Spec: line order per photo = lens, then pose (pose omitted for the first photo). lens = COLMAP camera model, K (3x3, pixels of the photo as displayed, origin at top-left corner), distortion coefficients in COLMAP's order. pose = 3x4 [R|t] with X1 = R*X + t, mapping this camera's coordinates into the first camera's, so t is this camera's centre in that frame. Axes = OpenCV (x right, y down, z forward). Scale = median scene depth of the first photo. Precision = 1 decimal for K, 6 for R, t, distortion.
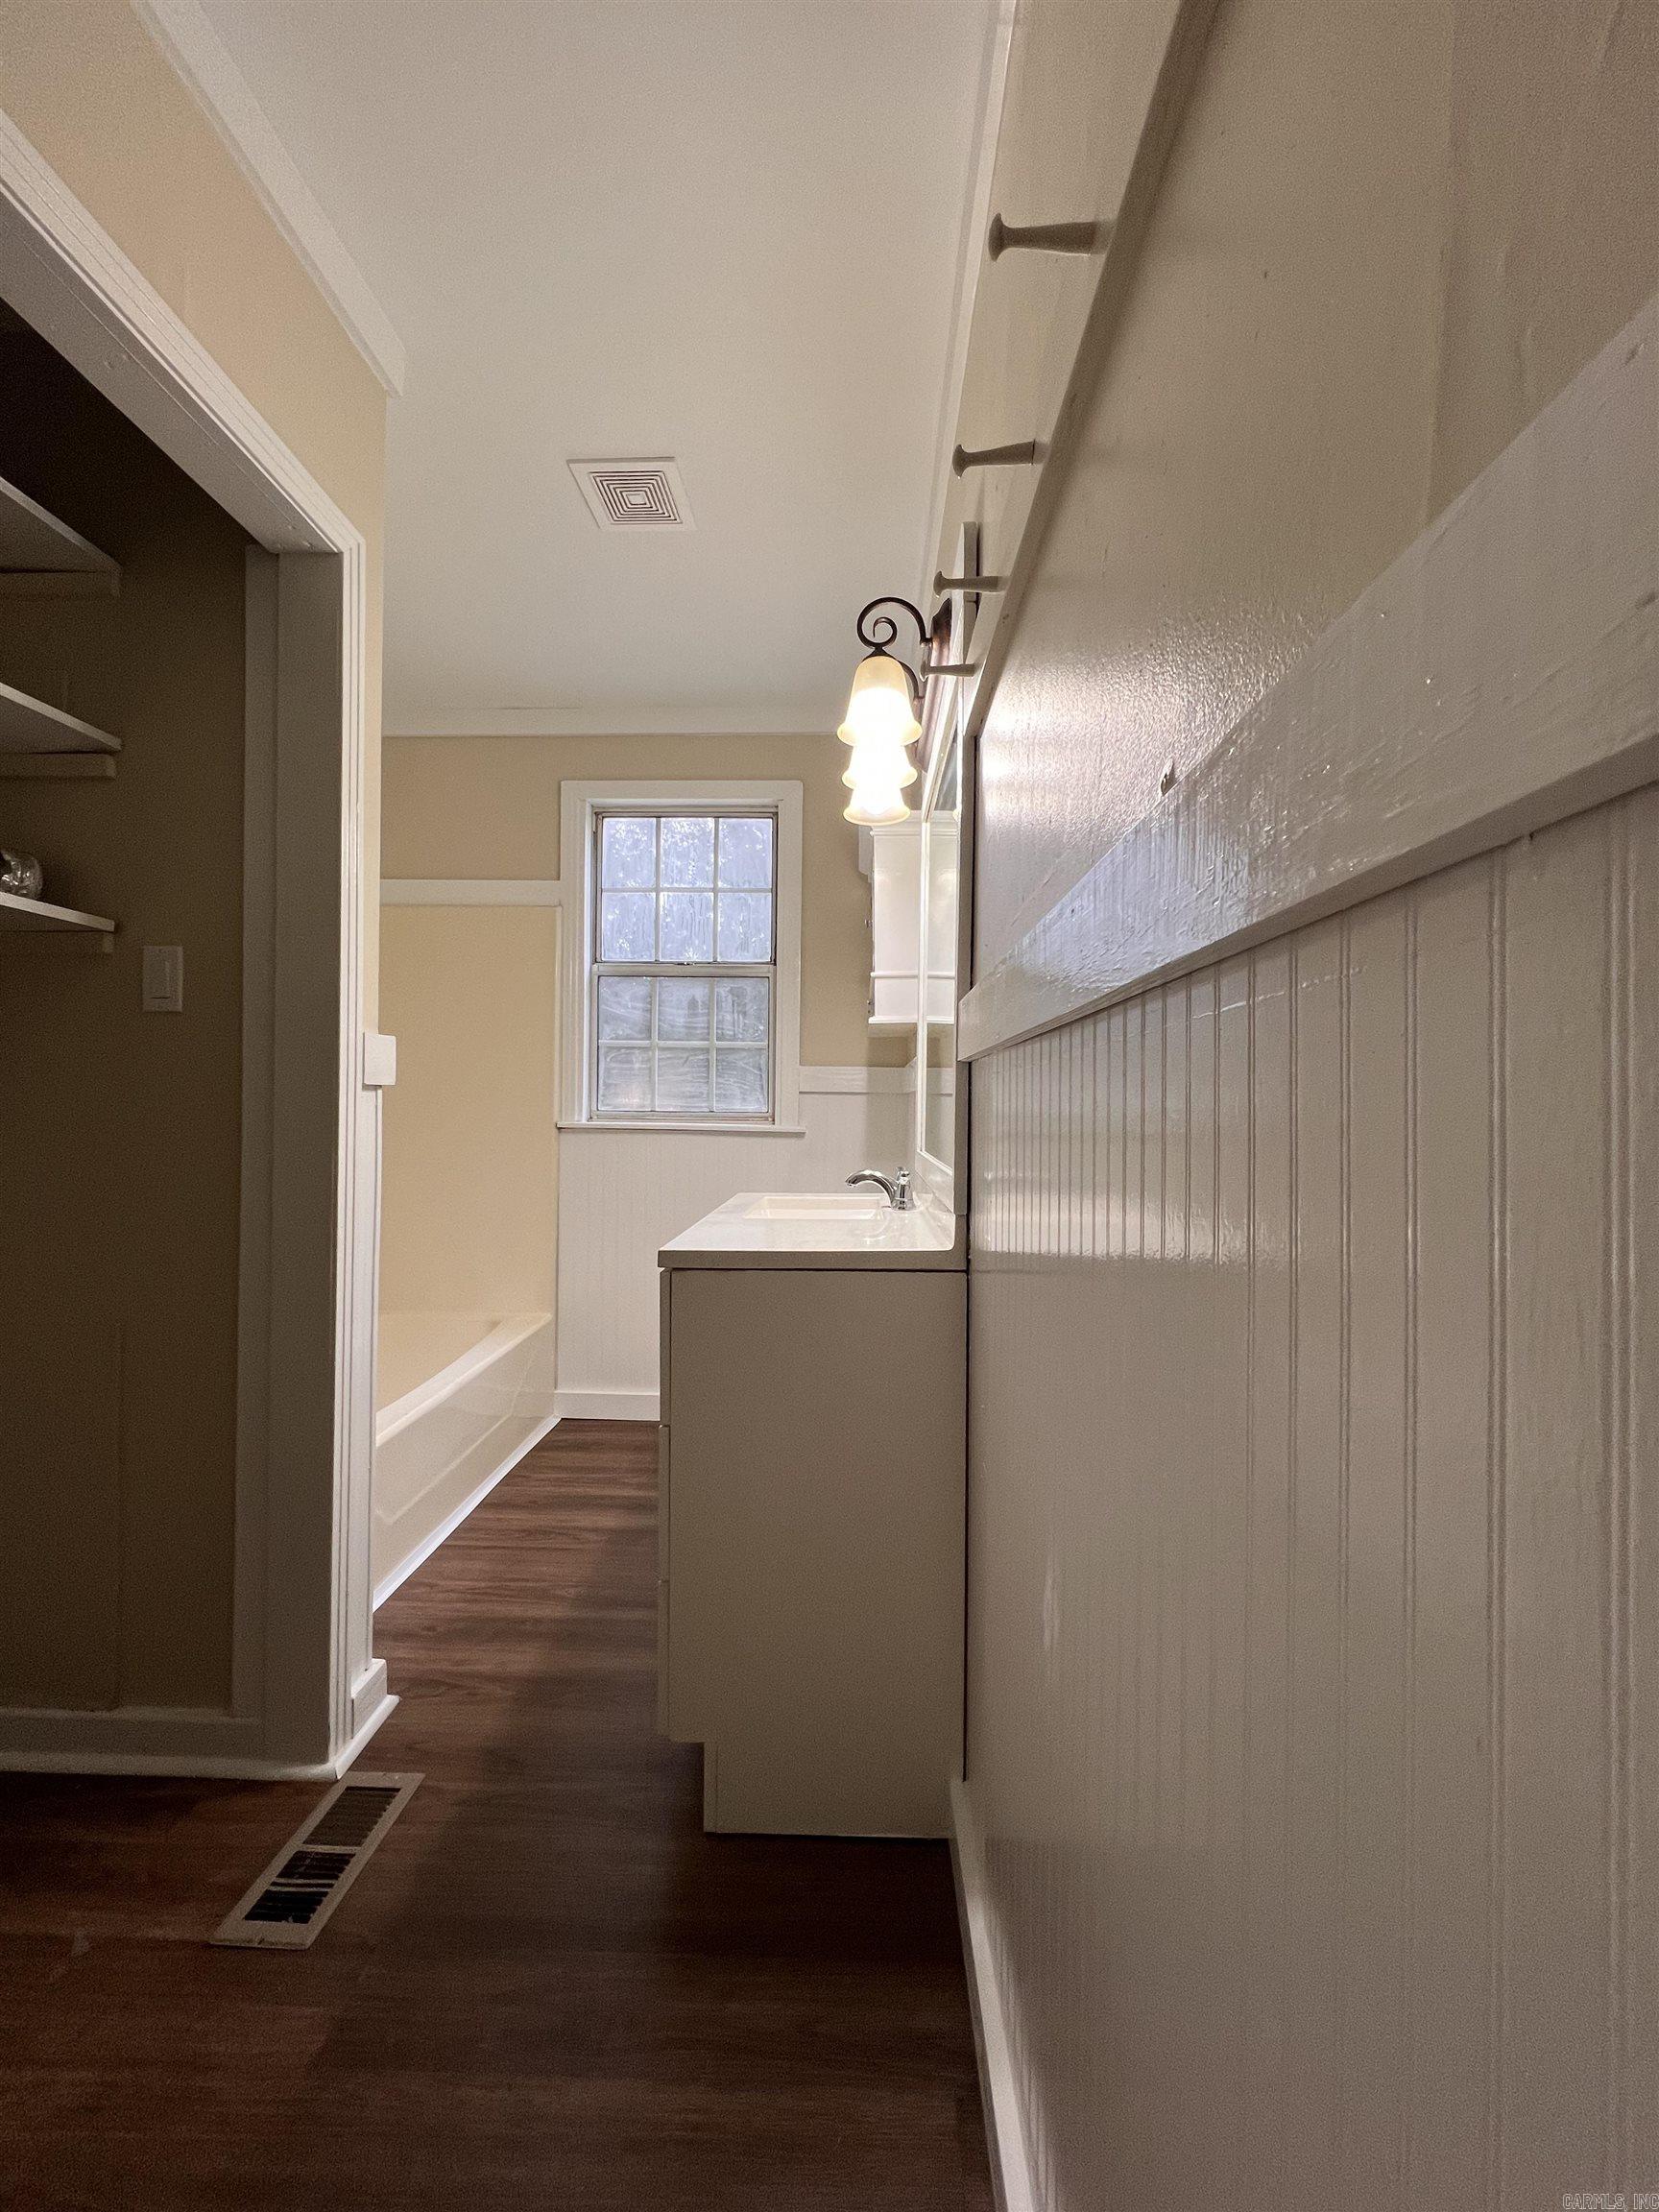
lens RADIAL K [[890.2, 0, 829.5], [0, 890.2, 1106.0], [0, 0, 1]] dist [0.000331, 0.000281]
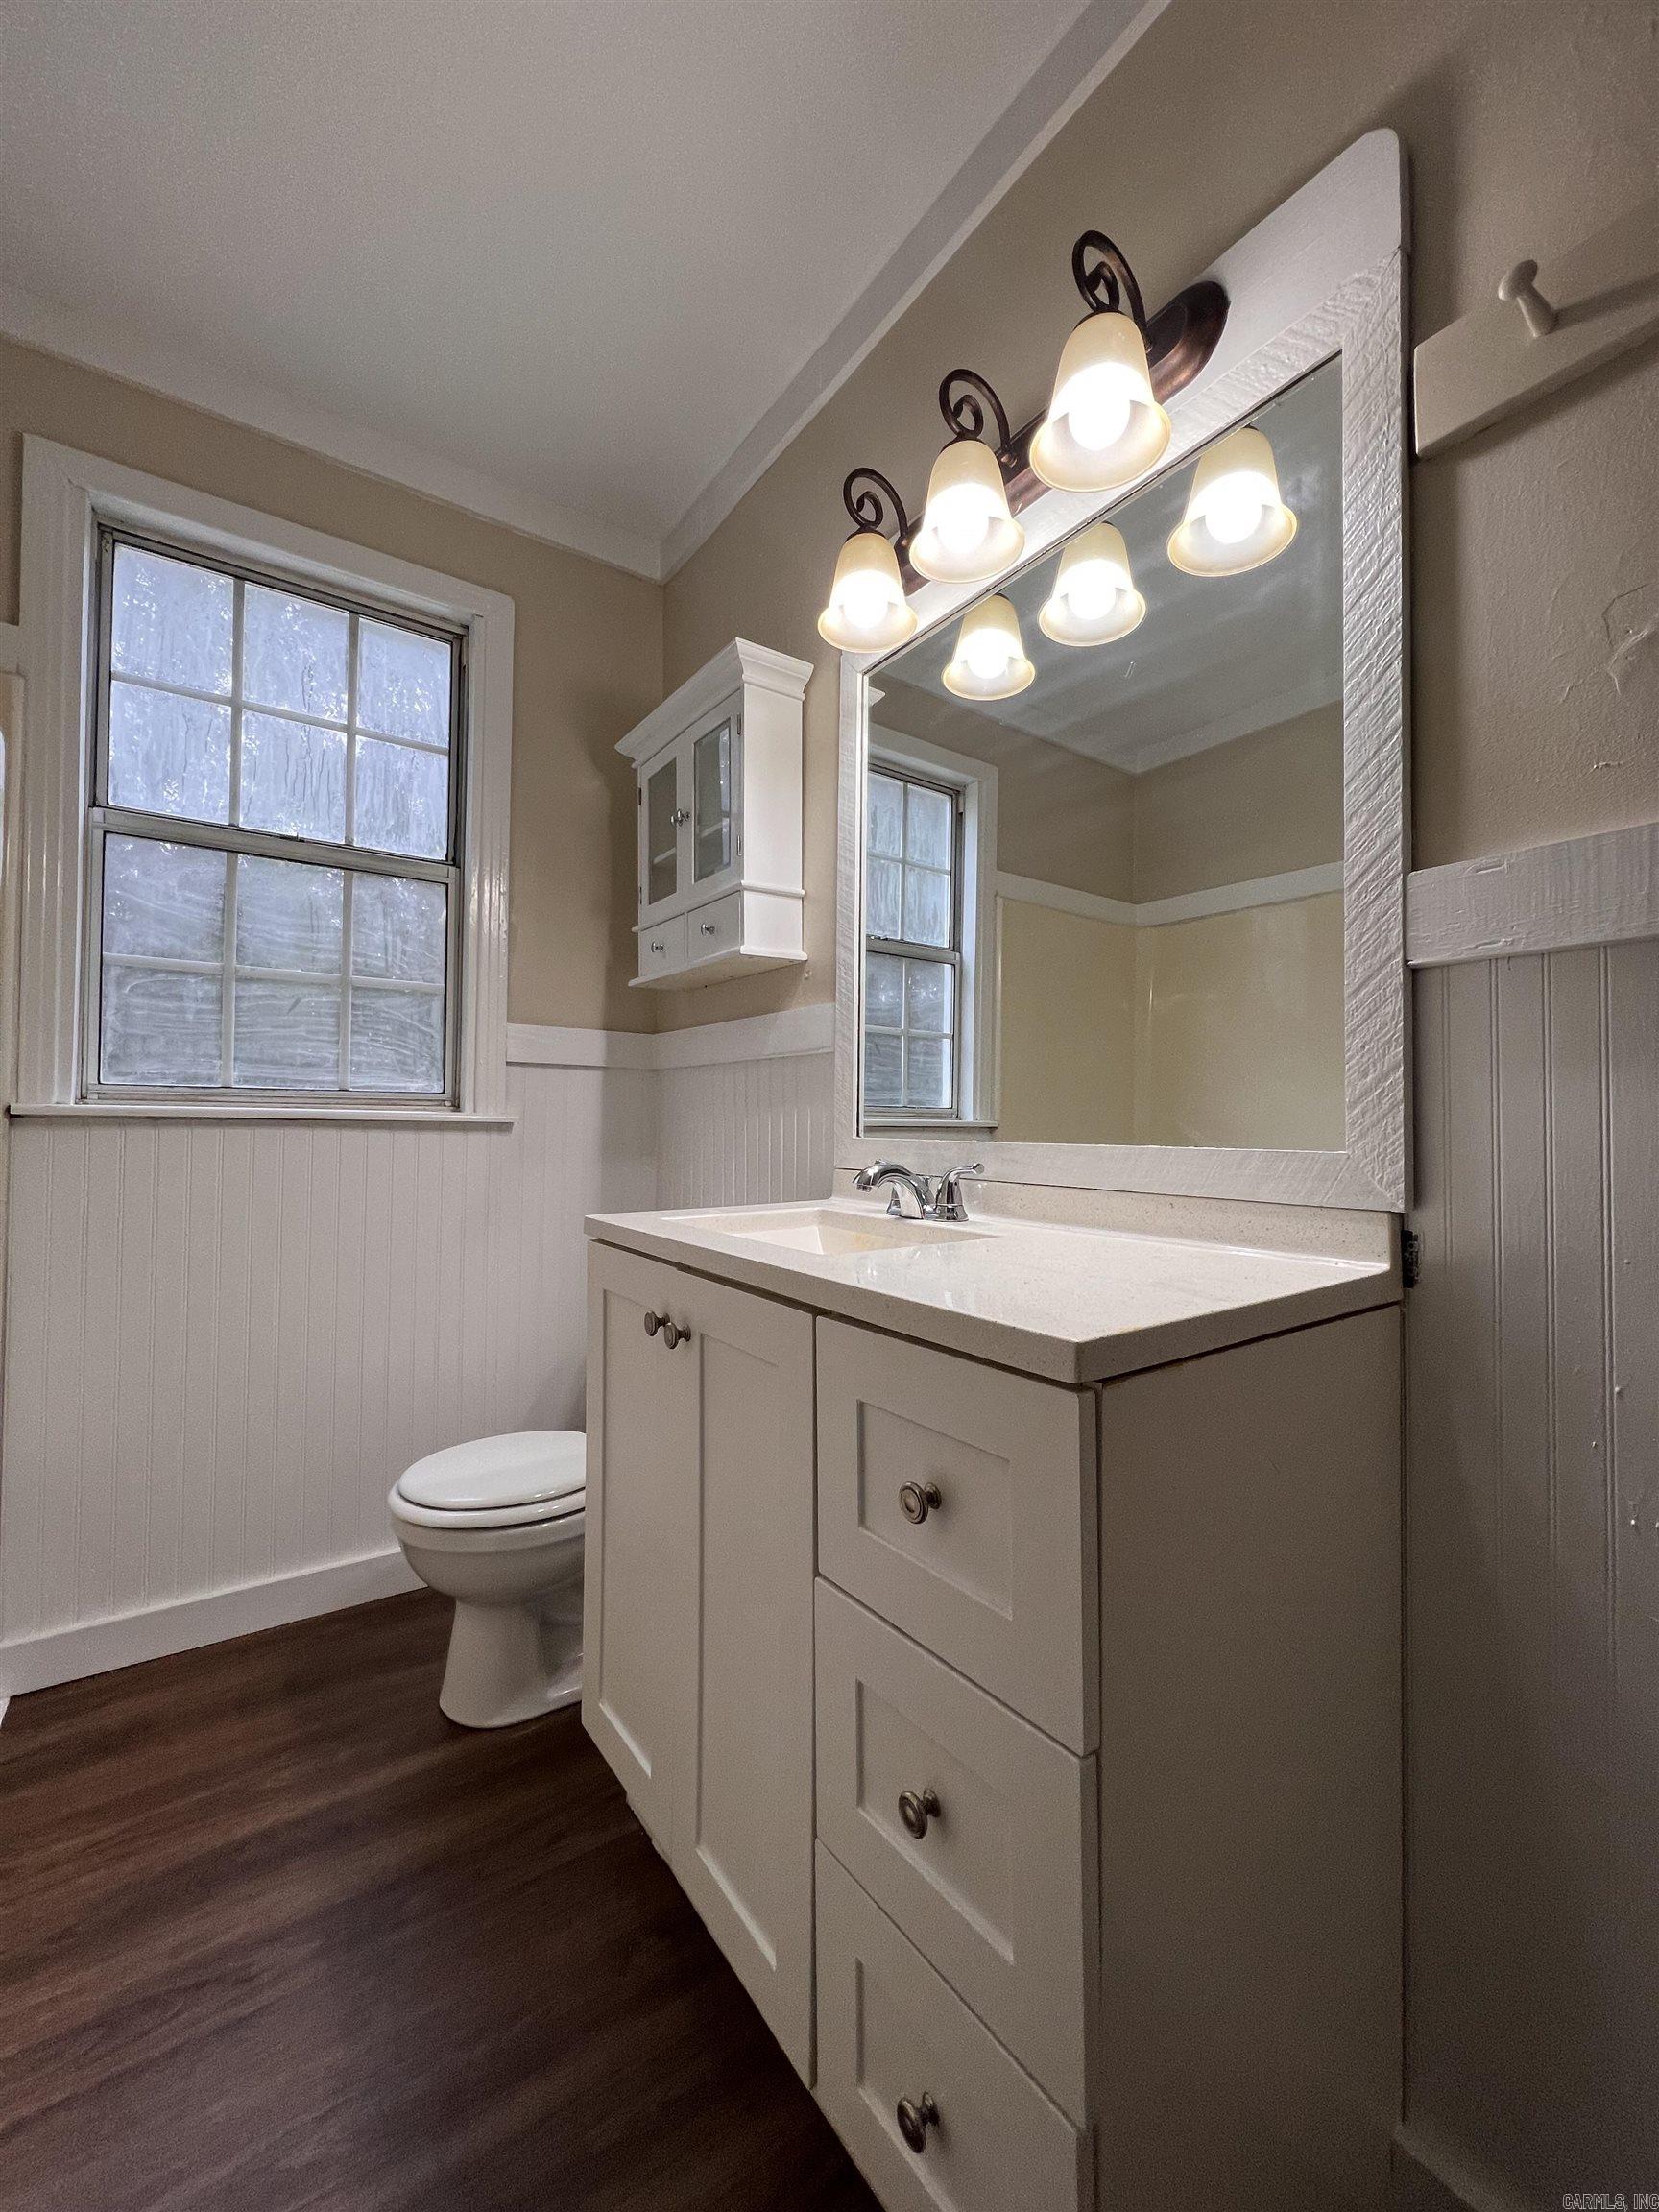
lens RADIAL K [[890.2, 0, 829.5], [0, 890.2, 1106.0], [0, 0, 1]] dist [0.000331, 0.000281]
pose [[0.796136, 0.010042, 0.605035, -0.237366], [-0.002482, 0.999908, -0.013330, 0.024571], [-0.605113, 0.009111, 0.796088, 0.317245]]
